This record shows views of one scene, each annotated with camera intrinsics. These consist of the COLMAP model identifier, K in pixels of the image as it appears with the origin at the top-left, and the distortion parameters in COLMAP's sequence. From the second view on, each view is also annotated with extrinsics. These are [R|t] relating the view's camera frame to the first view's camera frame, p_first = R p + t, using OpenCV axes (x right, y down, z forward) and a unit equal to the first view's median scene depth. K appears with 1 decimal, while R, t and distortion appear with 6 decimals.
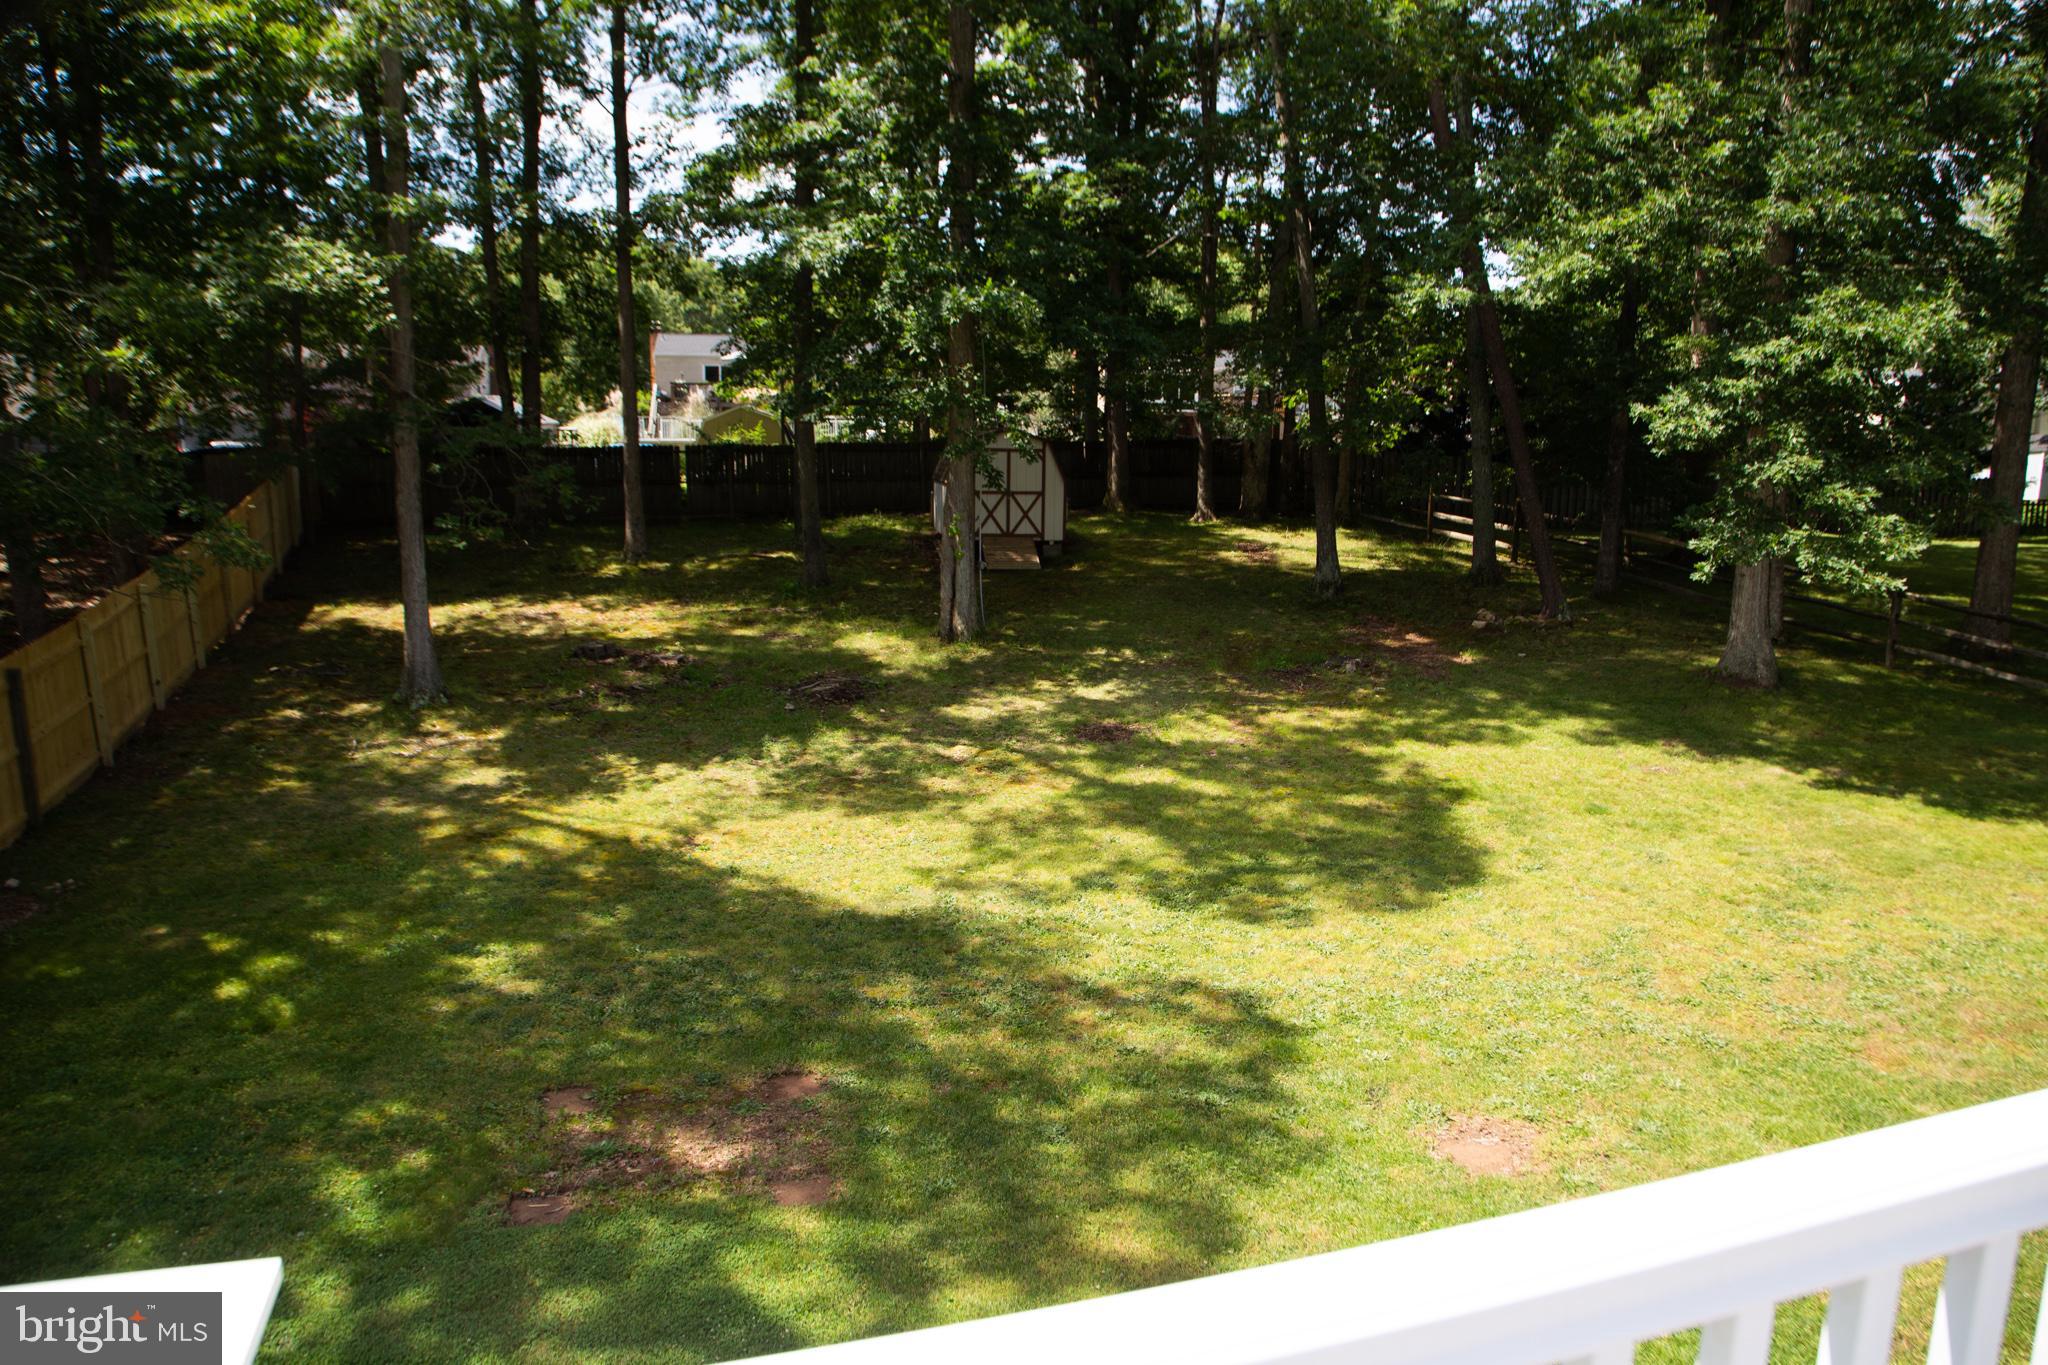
lens RADIAL K [[1455.8, 0, 1024.0], [0, 1455.8, 682.5], [0, 0, 1]] dist [-0.058544, 0.007851]
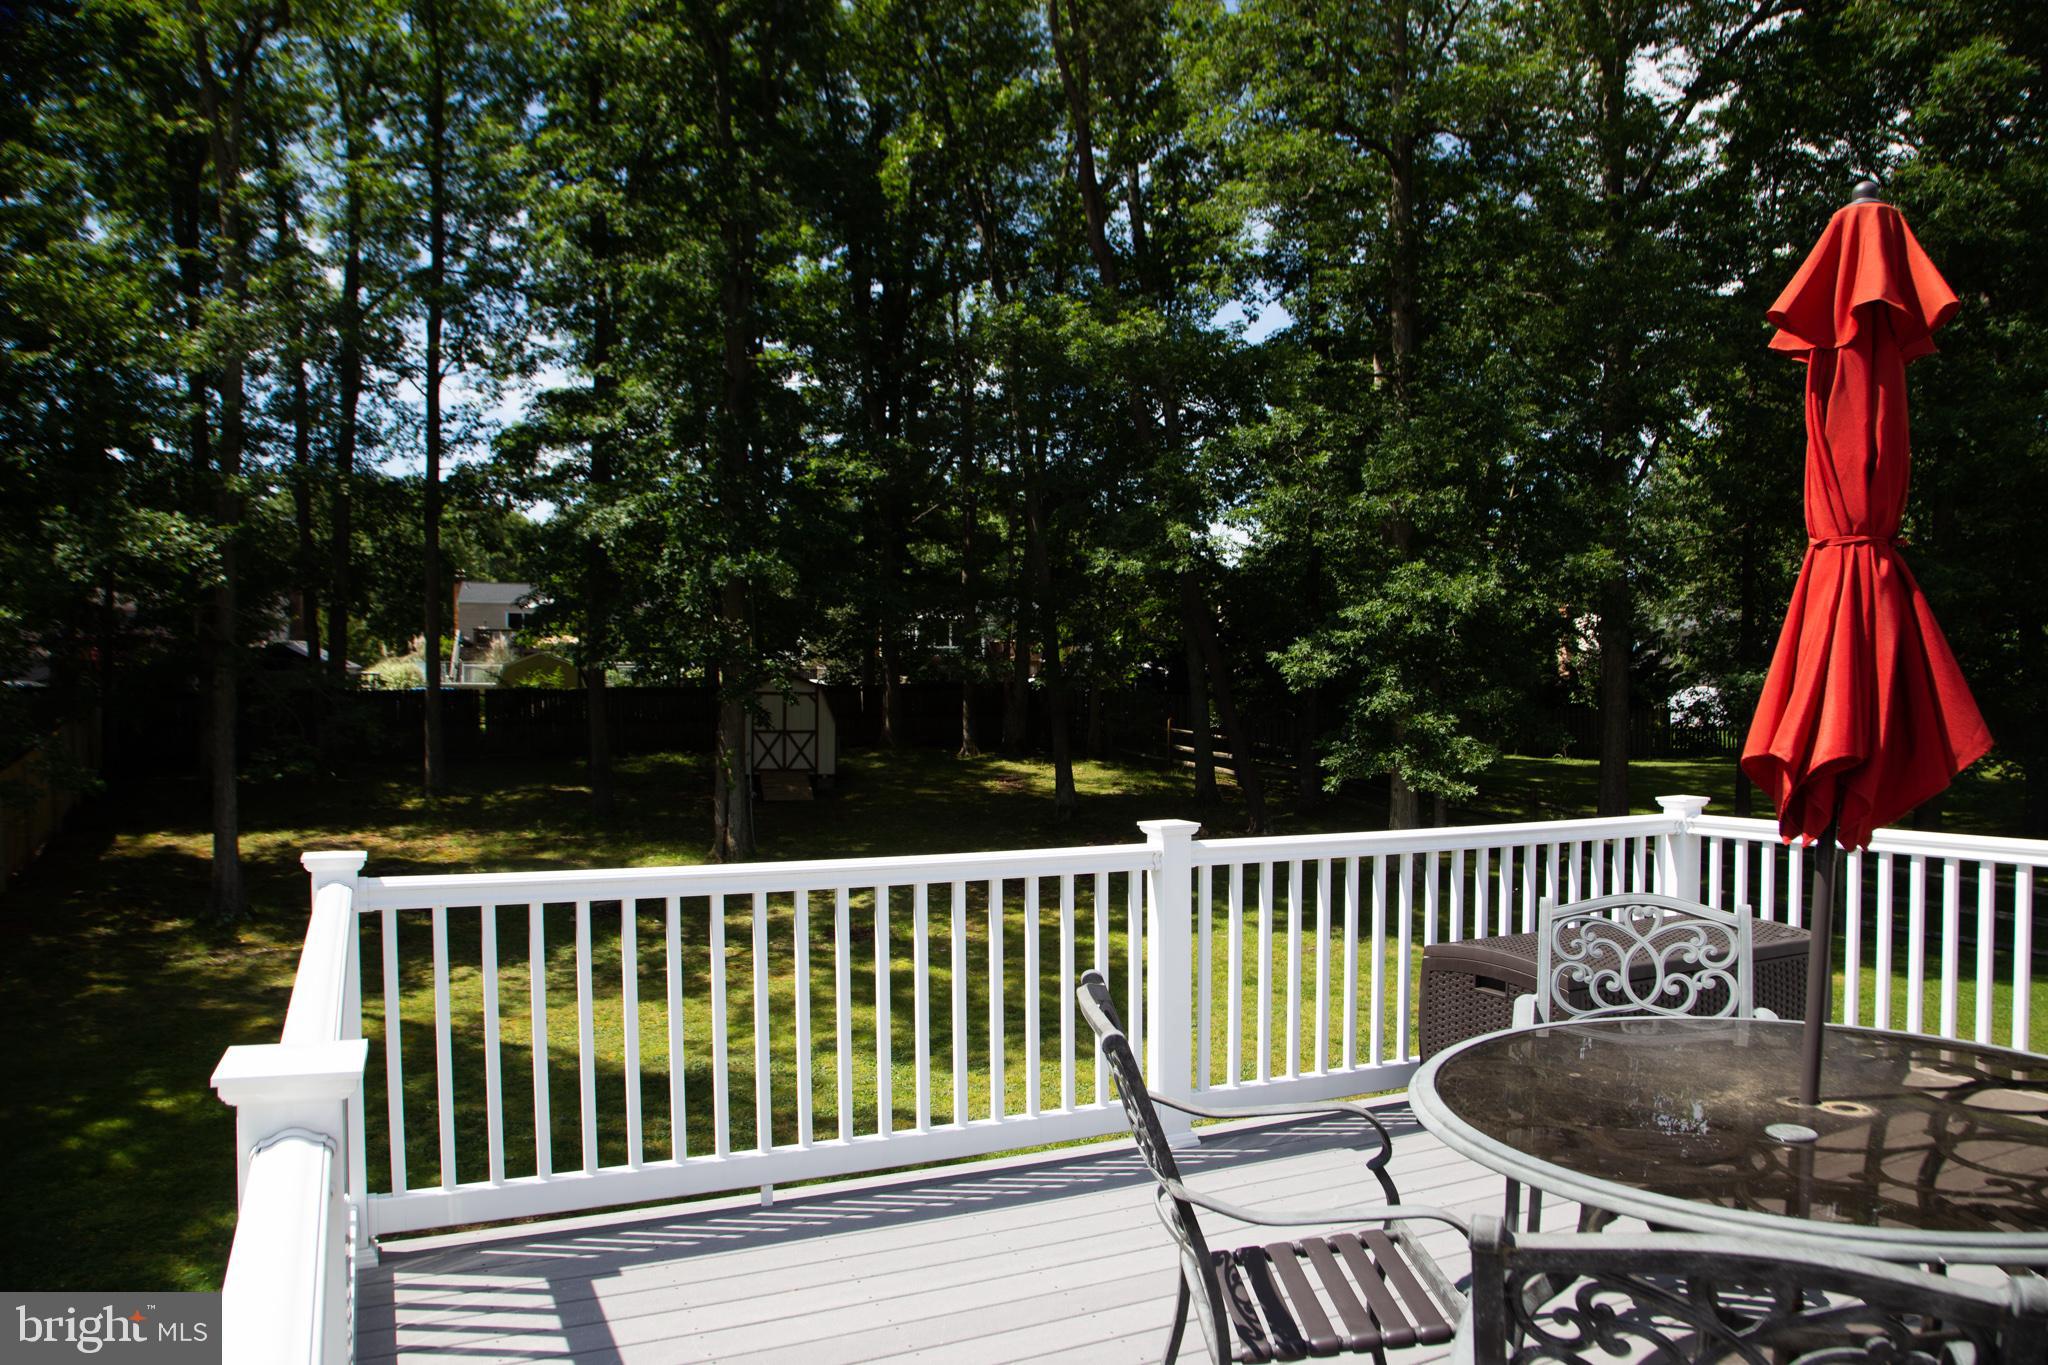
lens RADIAL K [[1467.3, 0, 1060.7], [0, 1467.3, 694.7], [0, 0, 1]] dist [-0.064318, 0.001898]
pose [[0.989103, -0.005439, 0.147124, 0.037467], [0.028172, 0.987844, -0.152875, 0.021989], [-0.144504, 0.155354, 0.977233, -0.142979]]
